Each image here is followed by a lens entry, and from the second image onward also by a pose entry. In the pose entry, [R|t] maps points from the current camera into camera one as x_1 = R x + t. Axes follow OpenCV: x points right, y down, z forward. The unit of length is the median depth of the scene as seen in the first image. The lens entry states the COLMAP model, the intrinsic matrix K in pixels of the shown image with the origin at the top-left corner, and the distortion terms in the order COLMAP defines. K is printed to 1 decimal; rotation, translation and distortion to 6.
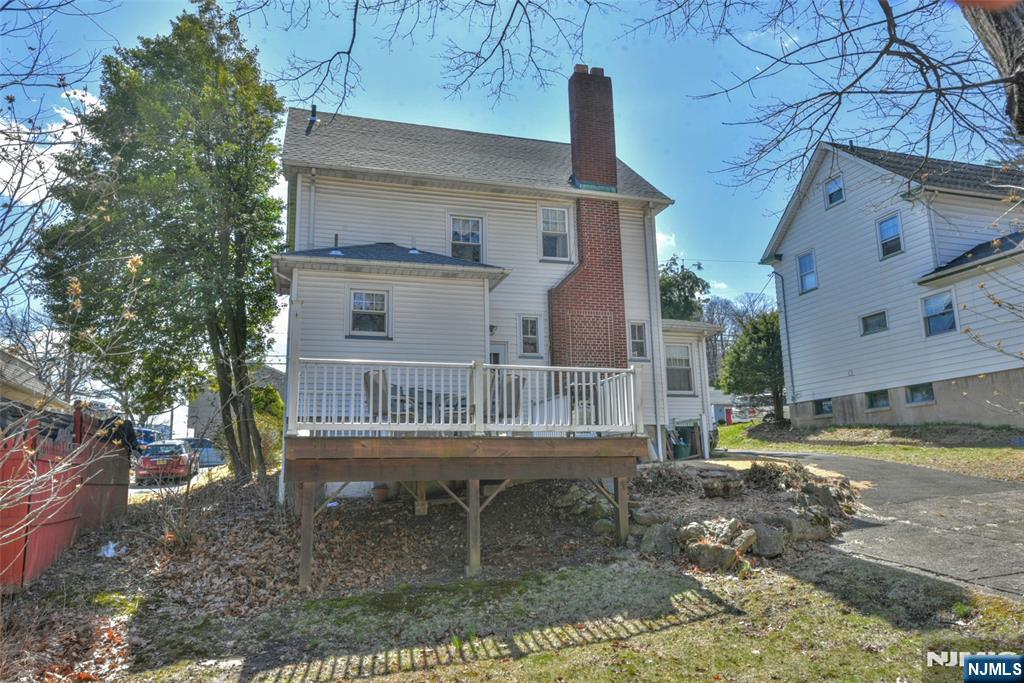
lens RADIAL K [[706.1, 0, 512.0], [0, 706.1, 341.5], [0, 0, 1]] dist [-0.002116, -0.001276]
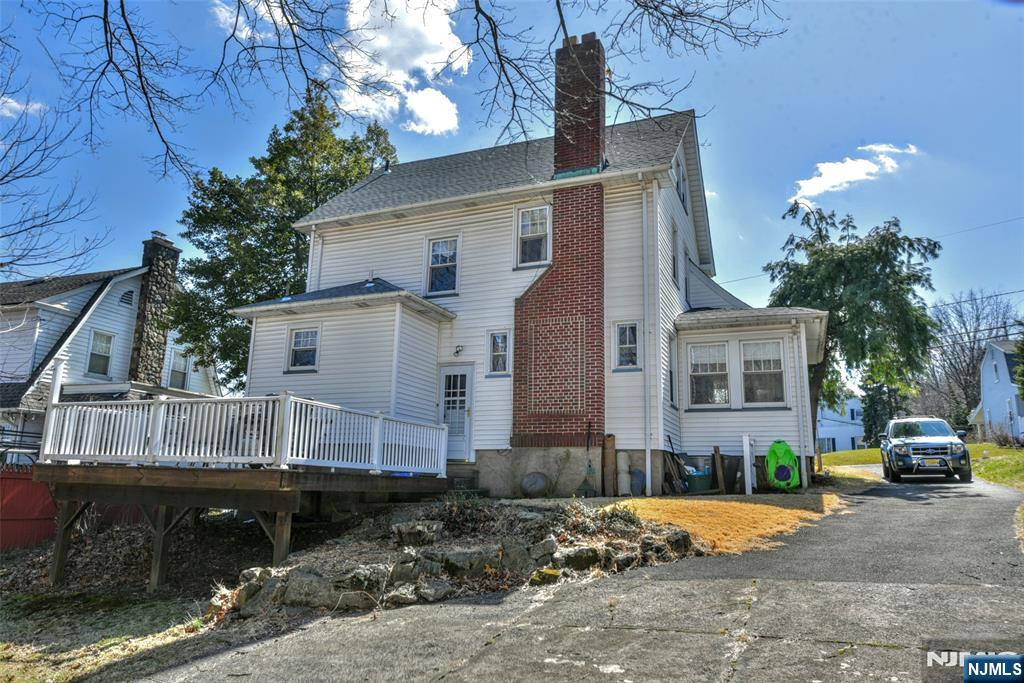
lens RADIAL K [[706.1, 0, 512.0], [0, 706.1, 341.5], [0, 0, 1]] dist [-0.002116, -0.001276]
pose [[0.758497, -0.095410, -0.644654, 0.632125], [0.082963, 0.995313, -0.049694, 0.024490], [0.646374, -0.015789, 0.762858, 0.303797]]
